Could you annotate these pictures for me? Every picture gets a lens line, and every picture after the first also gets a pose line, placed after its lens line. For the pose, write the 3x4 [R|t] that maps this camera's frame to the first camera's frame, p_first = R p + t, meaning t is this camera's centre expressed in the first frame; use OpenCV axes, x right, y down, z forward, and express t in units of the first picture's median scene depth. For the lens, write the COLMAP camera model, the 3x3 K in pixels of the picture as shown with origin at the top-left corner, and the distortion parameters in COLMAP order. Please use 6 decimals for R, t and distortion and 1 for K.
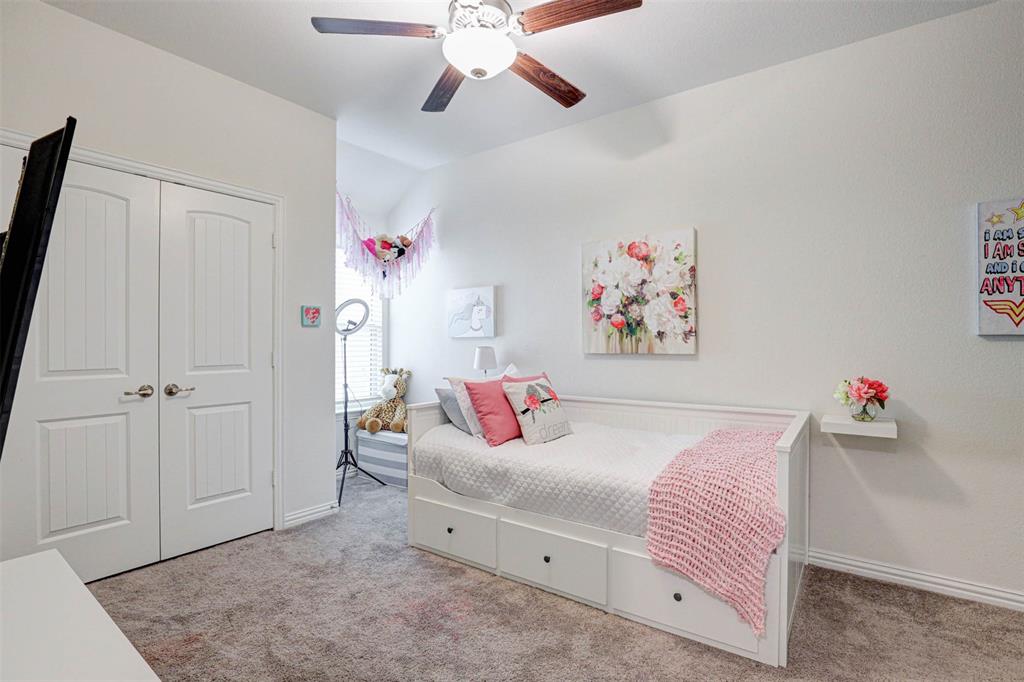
lens RADIAL K [[496.0, 0, 517.9], [0, 496.0, 341.3], [0, 0, 1]] dist [-0.025673, 0.000632]
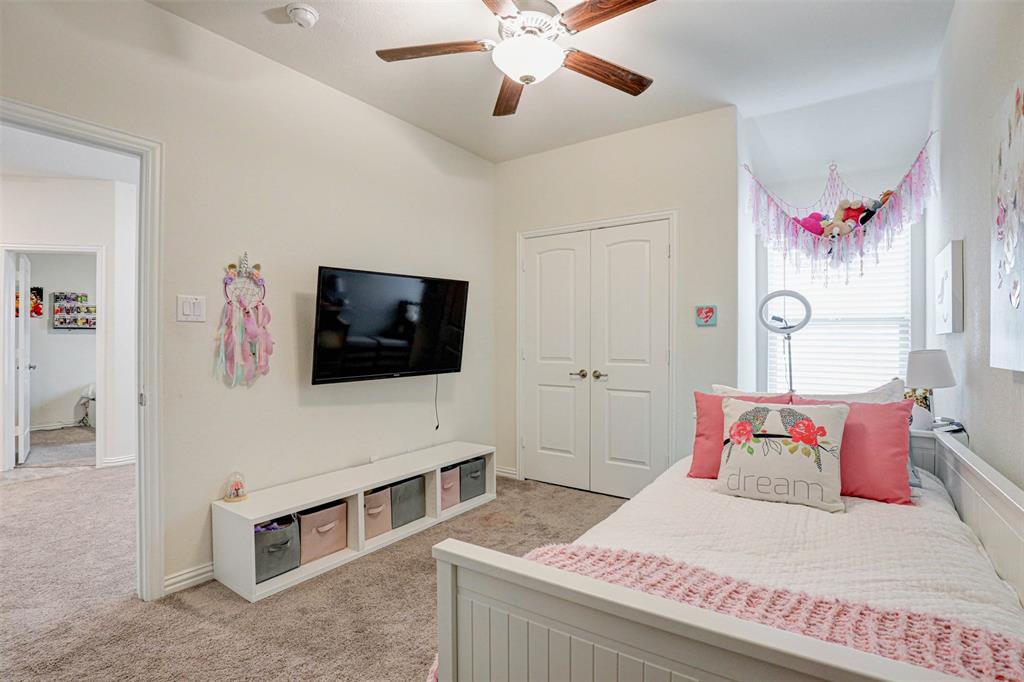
lens RADIAL K [[496.0, 0, 518.0], [0, 496.0, 339.9], [0, 0, 1]] dist [-0.025673, 0.000632]
pose [[0.019306, -0.002542, -0.999810, 0.442221], [-0.001220, 0.999996, -0.002566, 0.001498], [0.999813, 0.001269, 0.019302, 0.448657]]
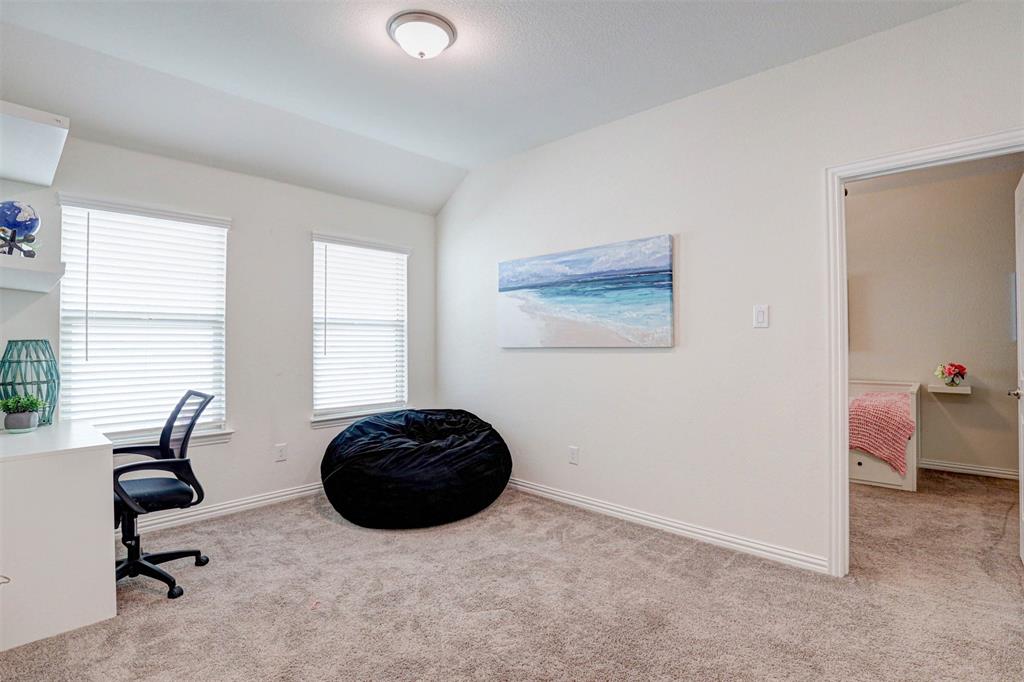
lens RADIAL K [[496.0, 0, 515.1], [0, 496.0, 340.6], [0, 0, 1]] dist [-0.025673, 0.000632]
pose [[0.992621, -0.003206, -0.121220, -1.610480], [0.001413, 0.999888, -0.014870, 0.024360], [0.121254, 0.014589, 0.992514, -2.320837]]
